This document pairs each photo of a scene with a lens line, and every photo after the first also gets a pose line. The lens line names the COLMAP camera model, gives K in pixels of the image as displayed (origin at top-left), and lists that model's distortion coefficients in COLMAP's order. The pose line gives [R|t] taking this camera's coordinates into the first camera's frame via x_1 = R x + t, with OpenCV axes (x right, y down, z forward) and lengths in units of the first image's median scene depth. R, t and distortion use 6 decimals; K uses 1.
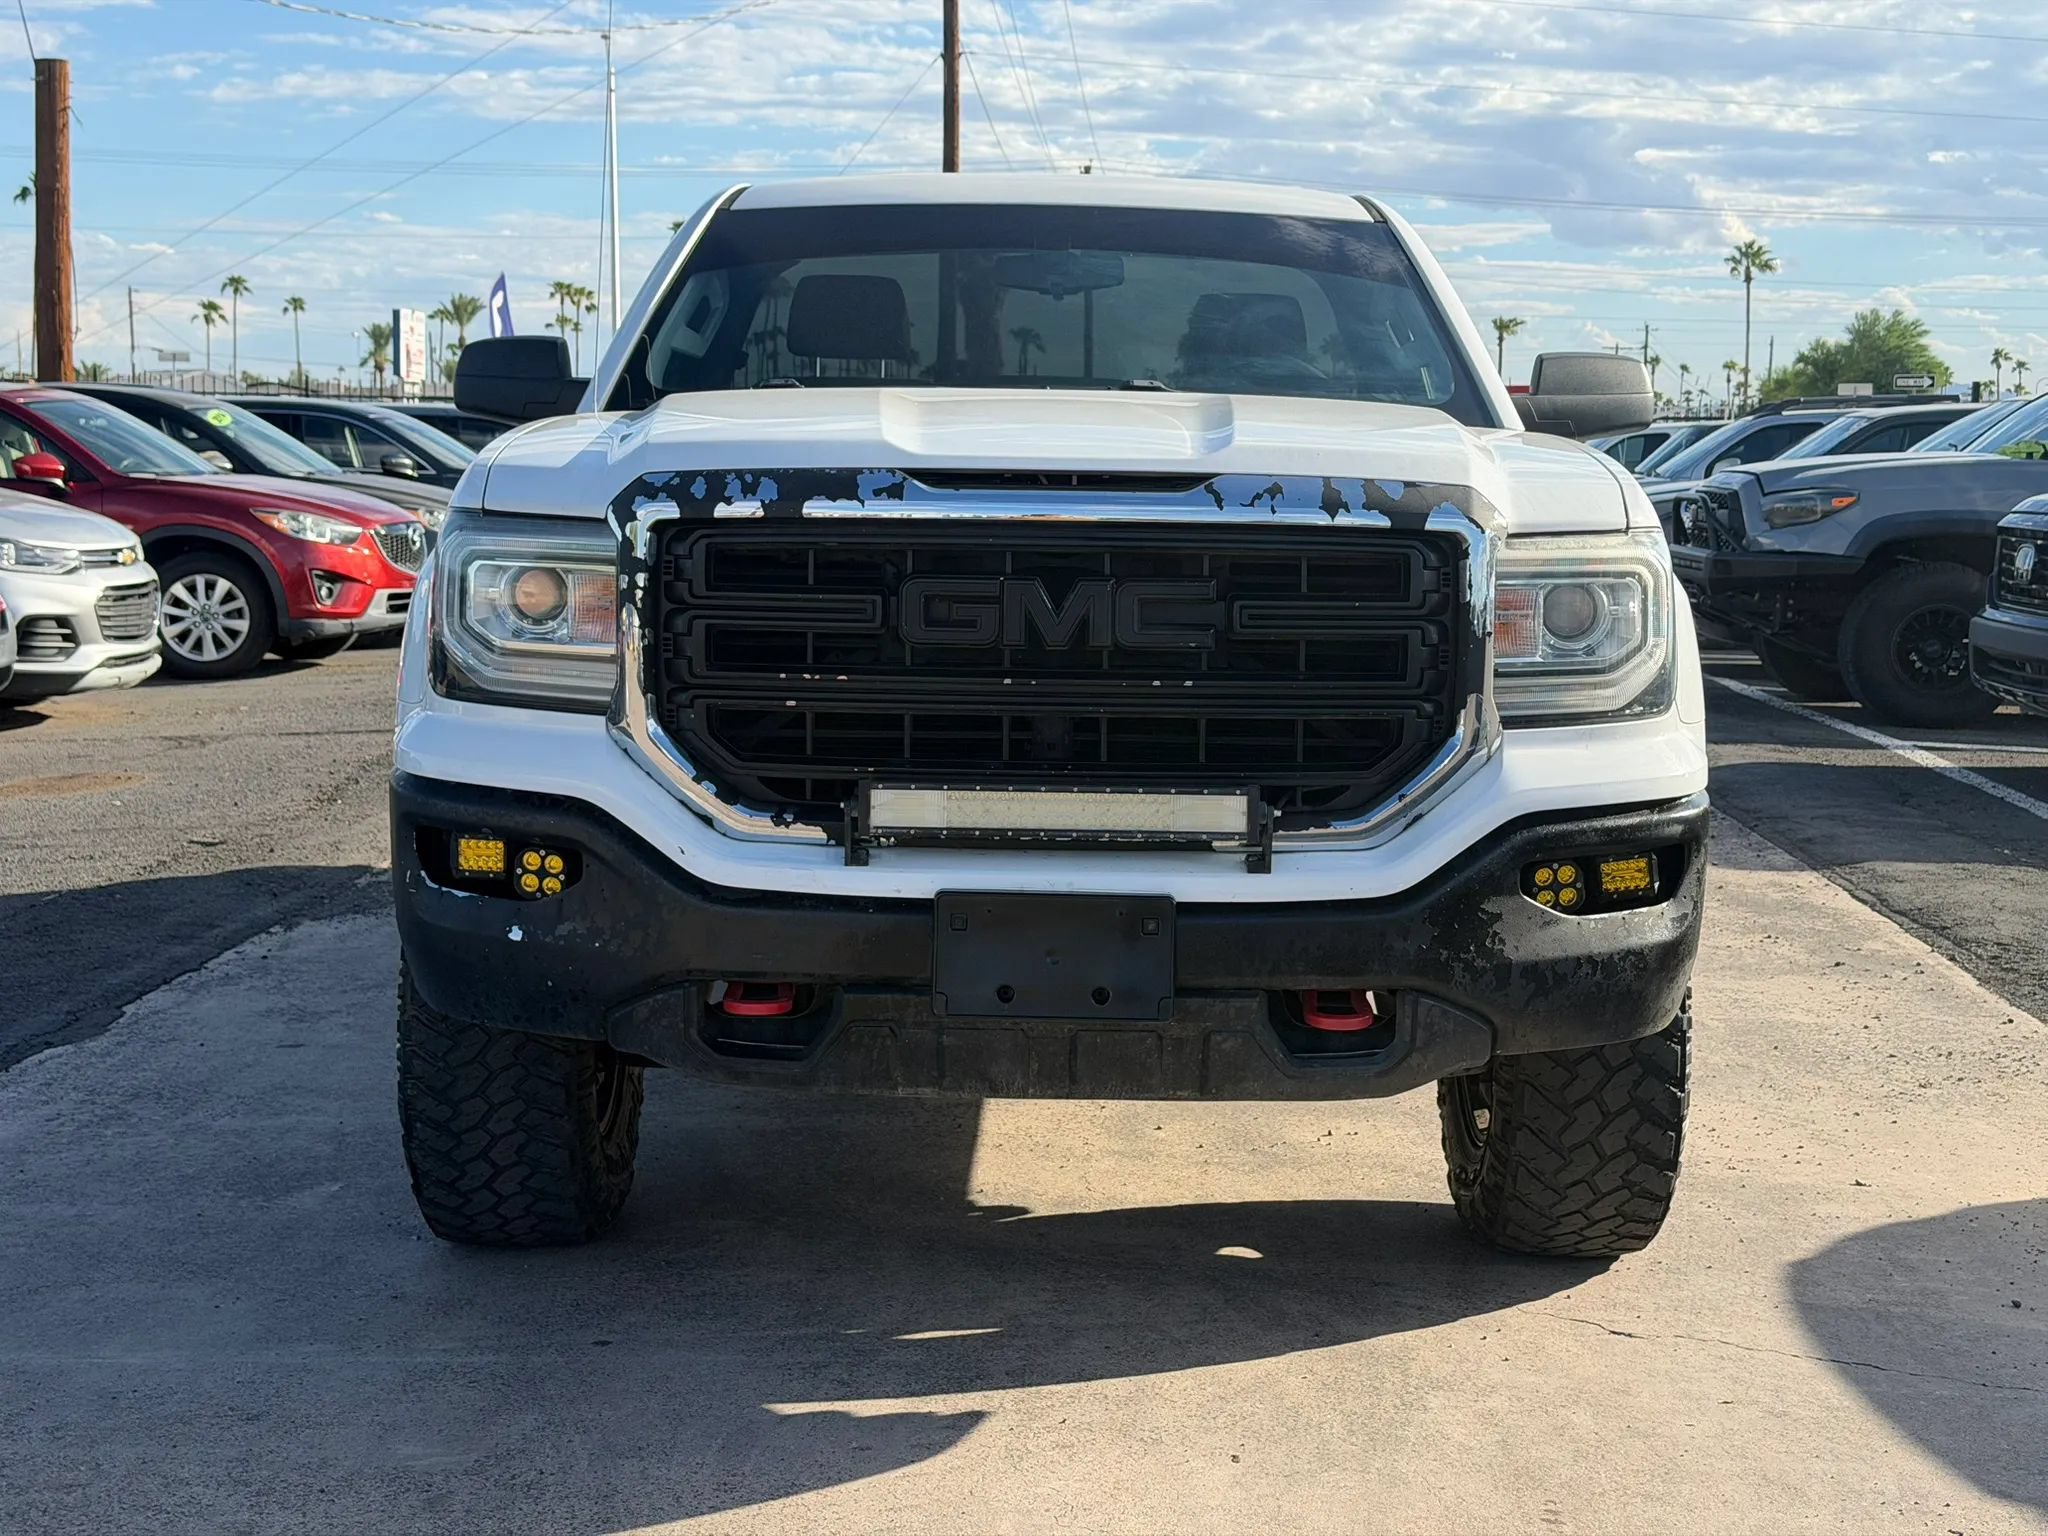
lens RADIAL K [[2826.9, 0, 1024.0], [0, 2826.9, 768.0], [0, 0, 1]] dist [0.186533, -0.362923]
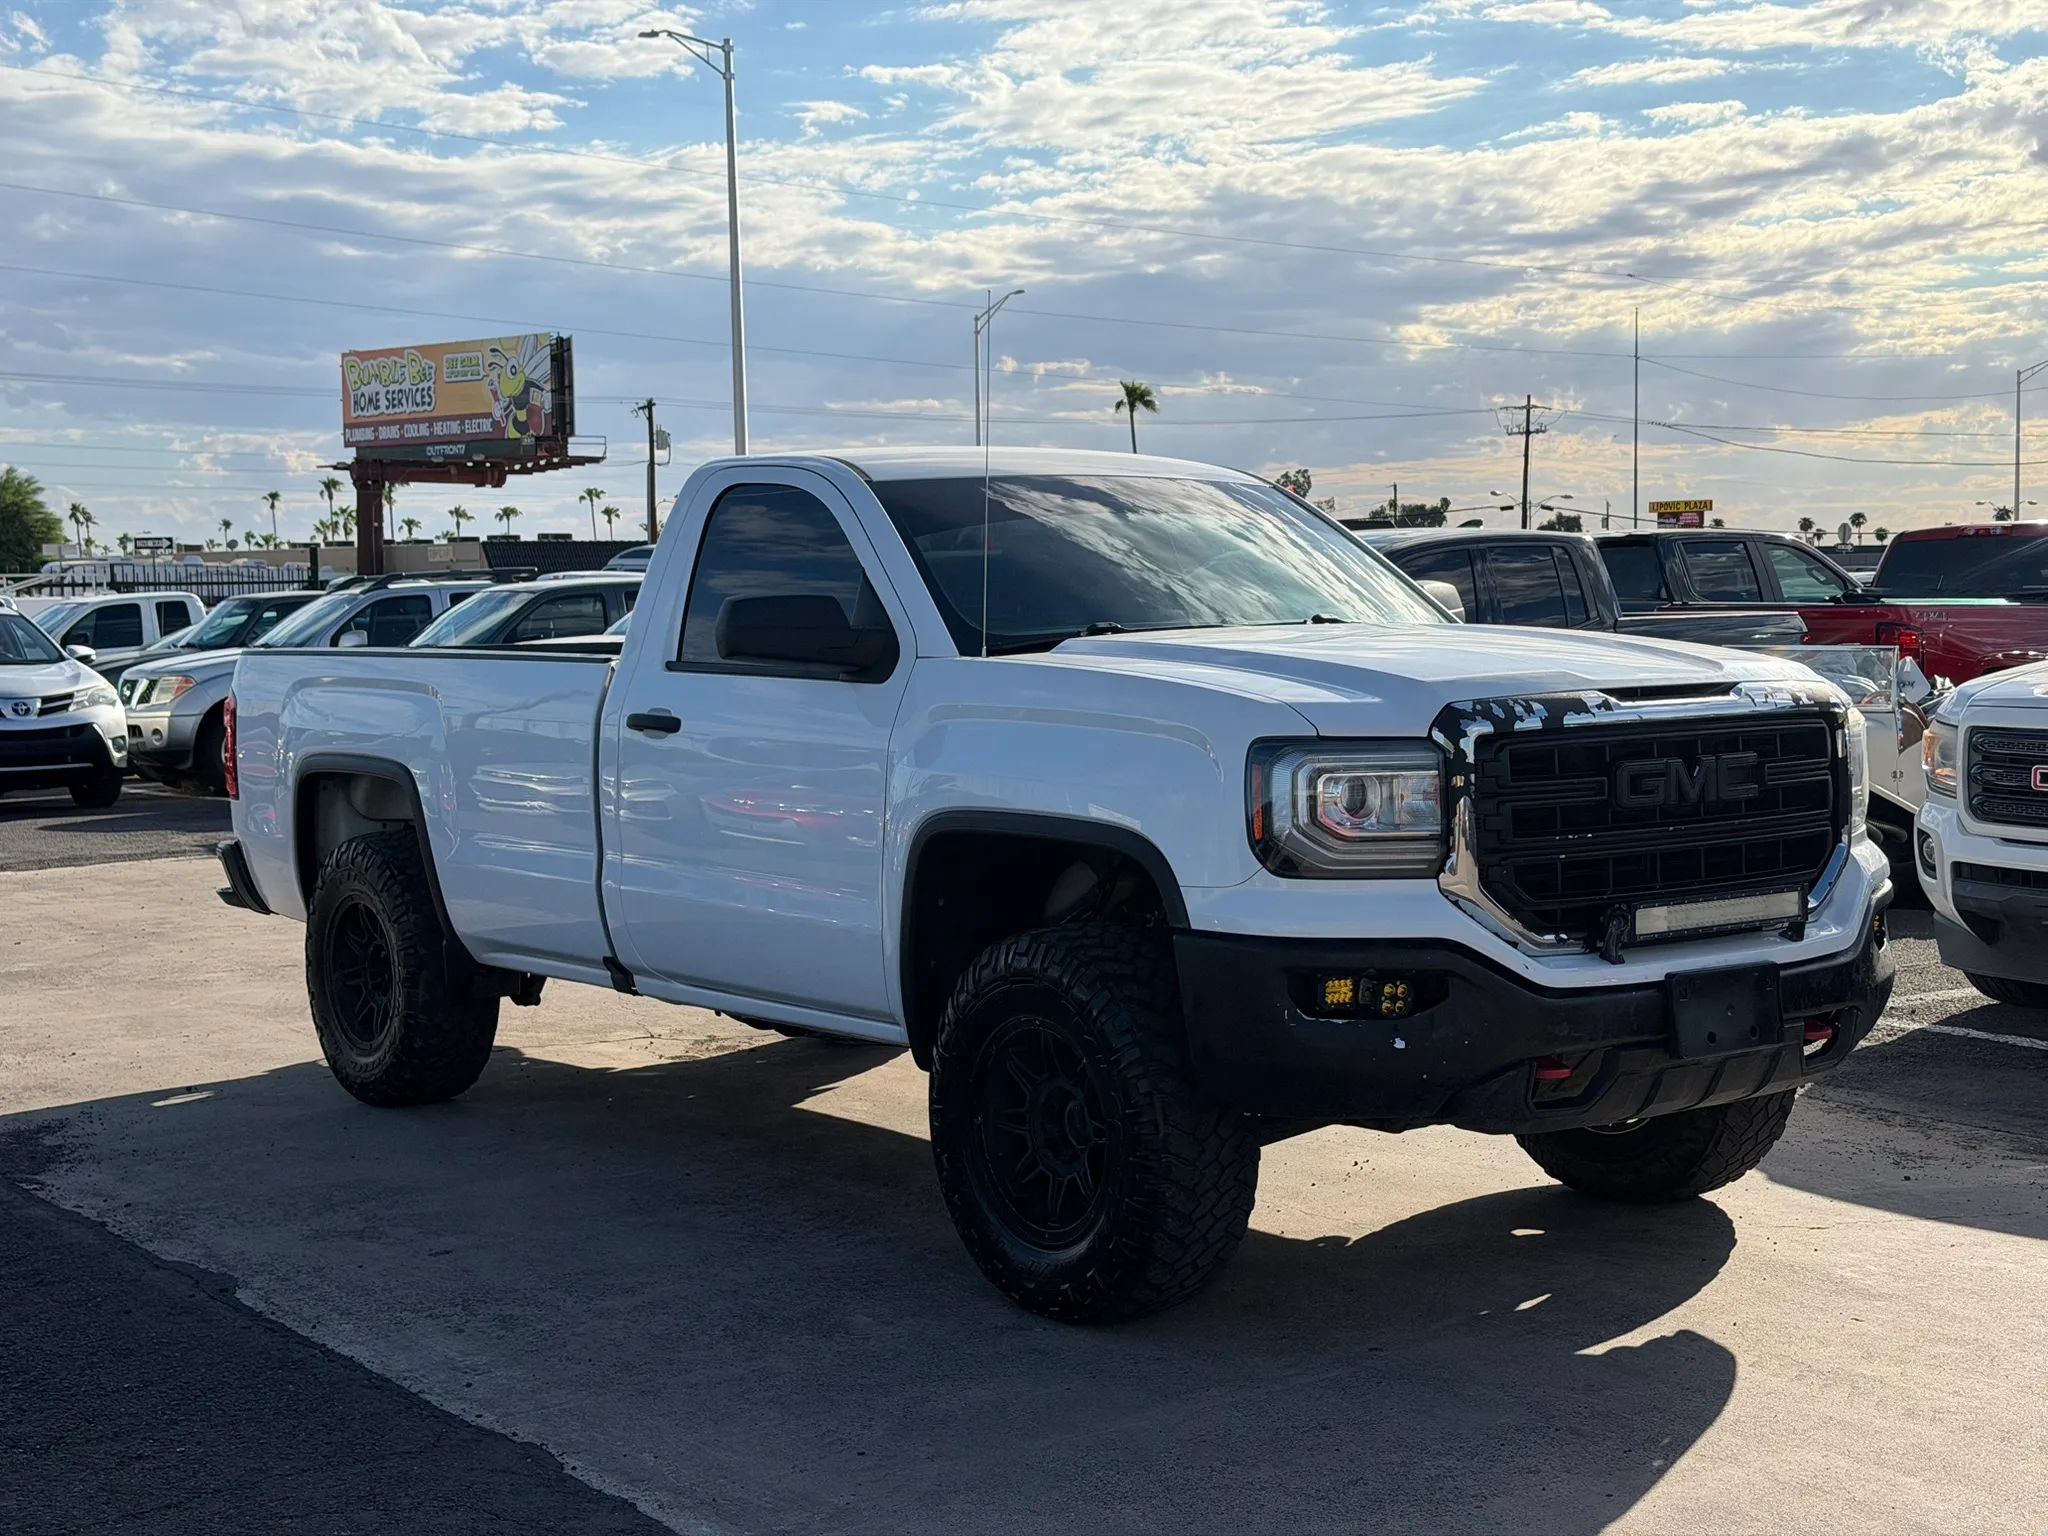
lens RADIAL K [[2848.4, 0, 1028.8], [0, 2848.4, 786.8], [0, 0, 1]] dist [0.215225, -0.441270]
pose [[0.793695, -0.072087, 0.604030, -1.118943], [0.100164, 0.994888, -0.012883, -0.063236], [-0.600013, 0.070727, 0.796857, 0.001495]]
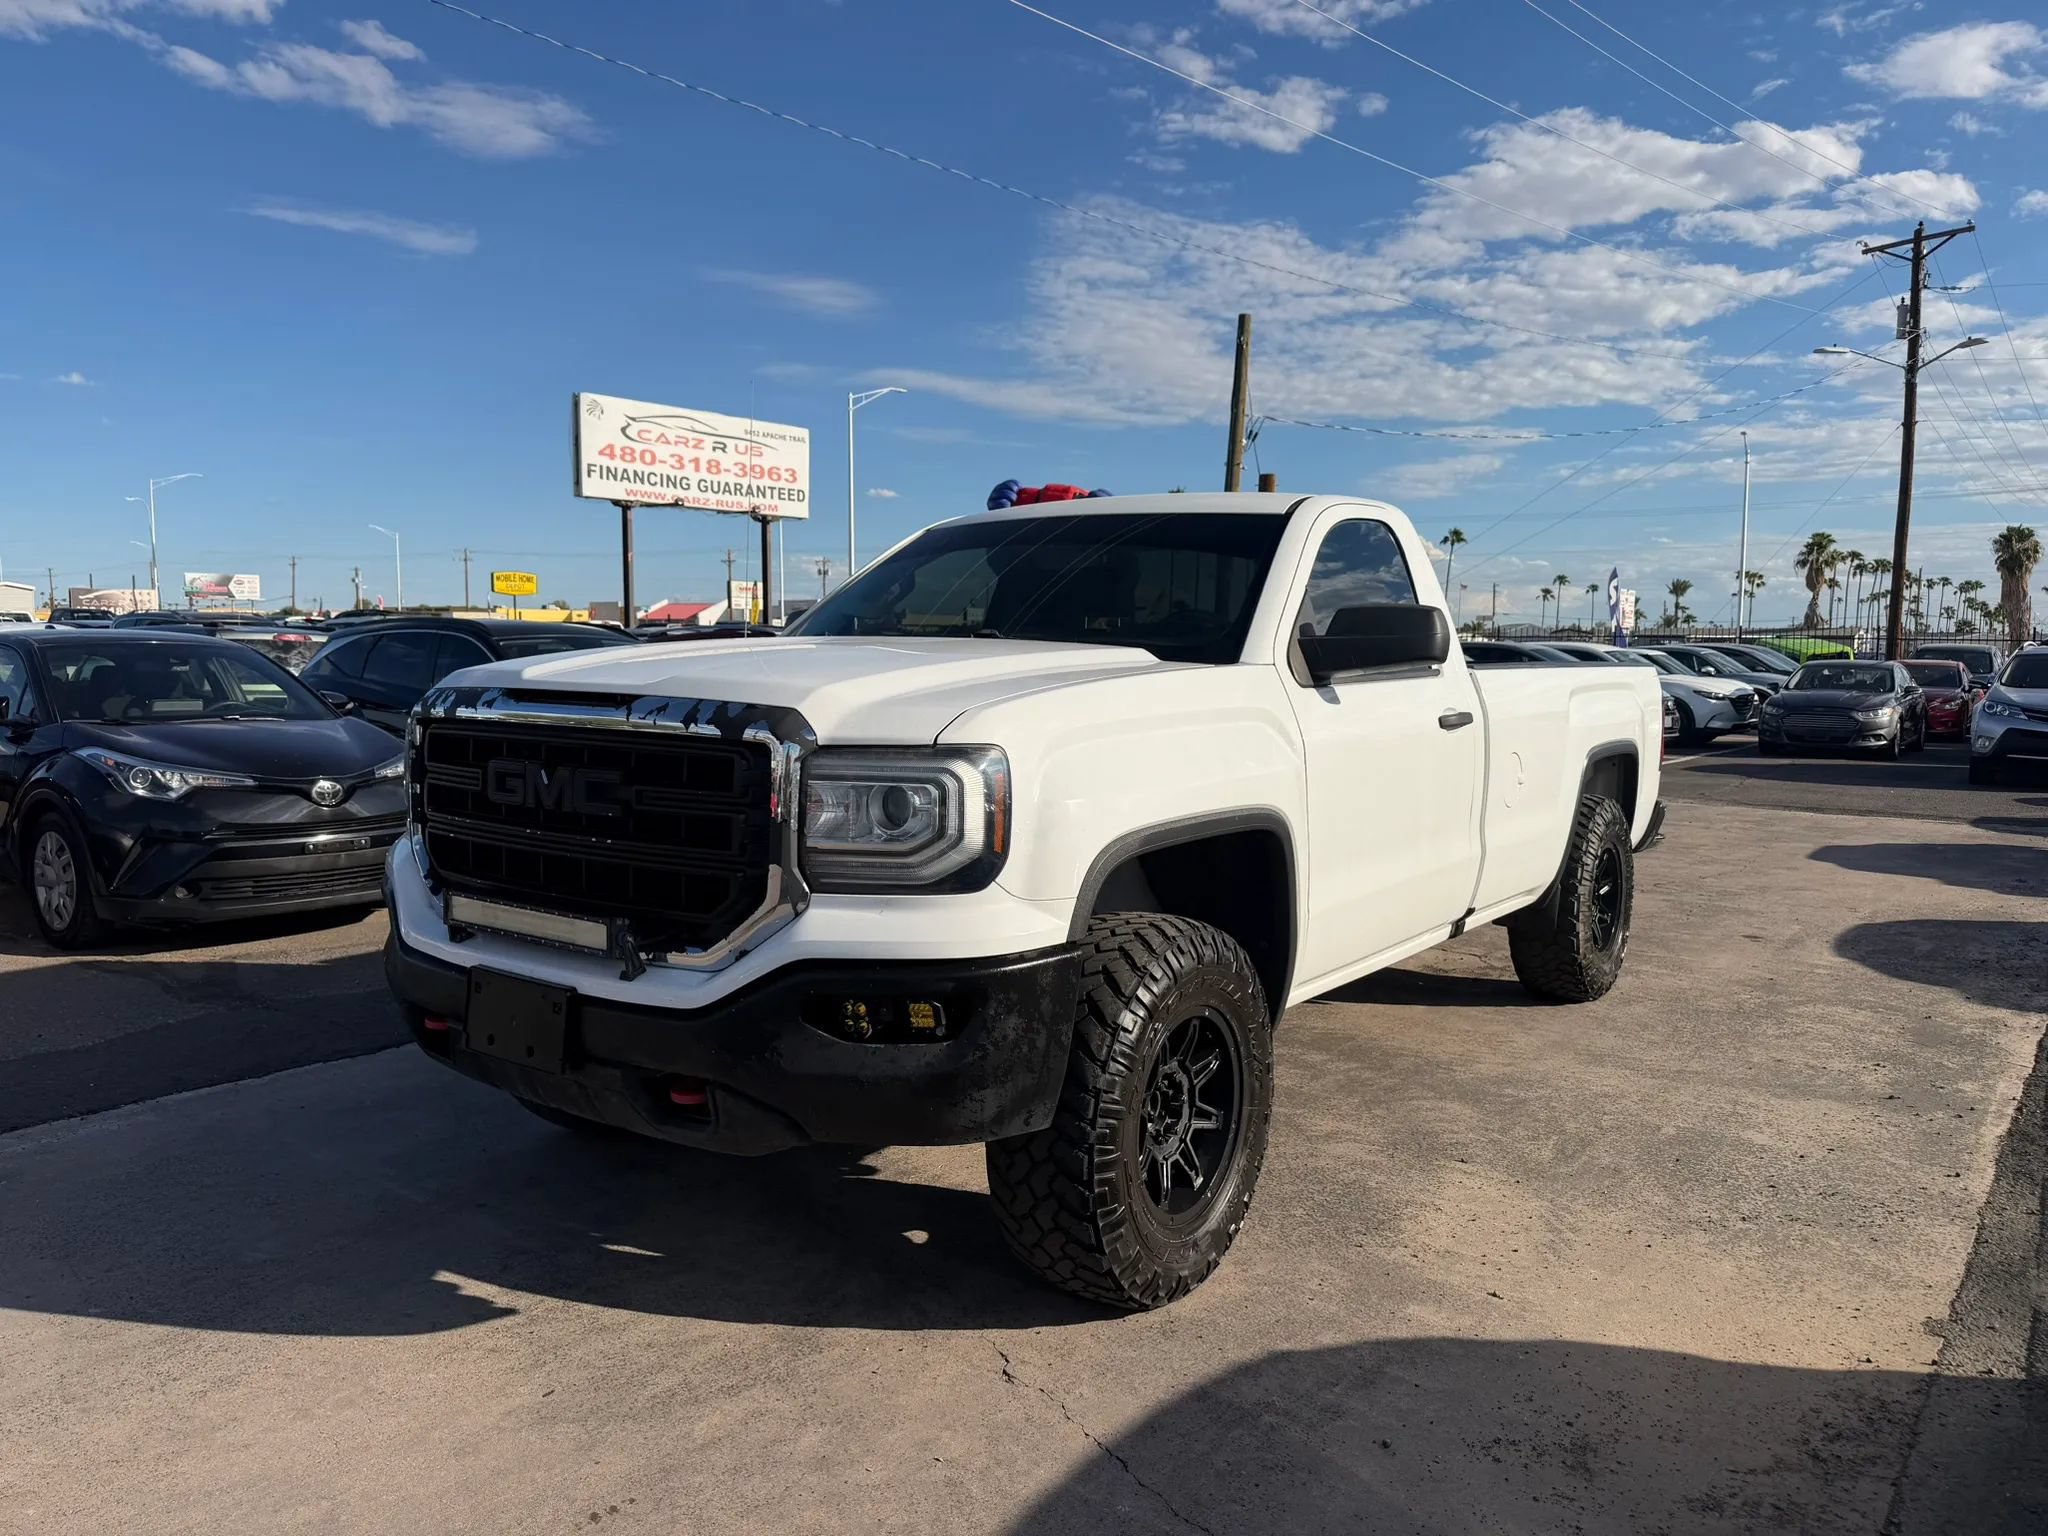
lens RADIAL K [[1443.0, 0, 1028.2], [0, 1443.0, 759.0], [0, 0, 1]] dist [0.070459, -0.109397]
pose [[0.812764, 0.042954, -0.581008, 0.622816], [-0.069226, 0.997333, -0.023106, -0.065510], [0.578466, 0.059001, 0.813570, 0.496873]]
